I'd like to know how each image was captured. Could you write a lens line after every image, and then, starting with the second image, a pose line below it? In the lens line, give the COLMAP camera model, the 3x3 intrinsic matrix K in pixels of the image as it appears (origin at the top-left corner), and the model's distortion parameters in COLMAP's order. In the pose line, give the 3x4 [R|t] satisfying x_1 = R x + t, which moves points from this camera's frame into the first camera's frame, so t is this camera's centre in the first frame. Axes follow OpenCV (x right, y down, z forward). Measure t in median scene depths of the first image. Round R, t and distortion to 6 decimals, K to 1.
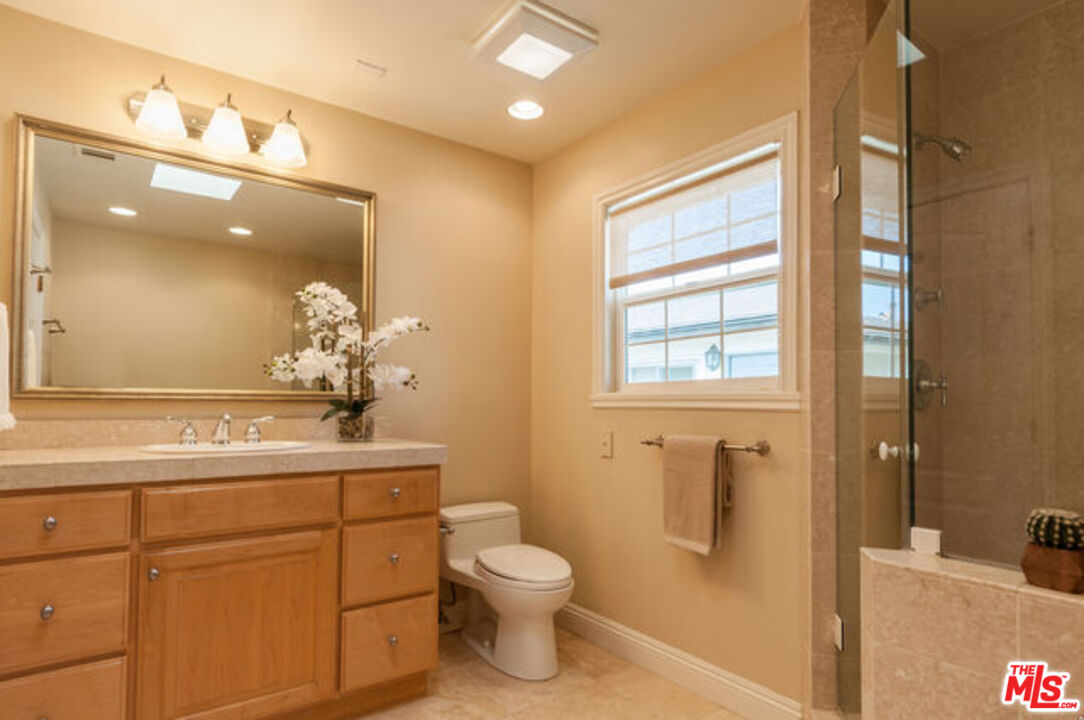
lens RADIAL K [[582.0, 0, 542.1], [0, 582.0, 400.7], [0, 0, 1]] dist [0.001007, 0.000388]
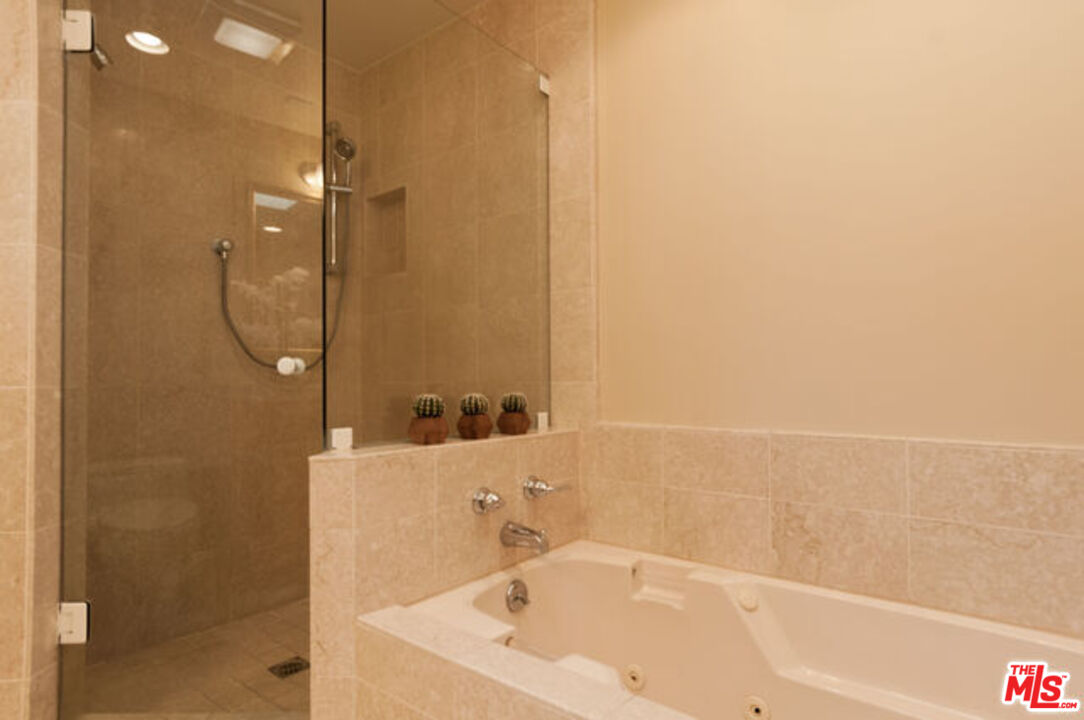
lens RADIAL K [[588.4, 0, 542.5], [0, 588.4, 376.1], [0, 0, 1]] dist [-0.000446, -0.000127]
pose [[-0.278437, 0.004880, 0.960442, -0.389106], [-0.000818, 0.999986, -0.005318, 0.078956], [-0.960454, -0.002266, -0.278429, 0.618936]]
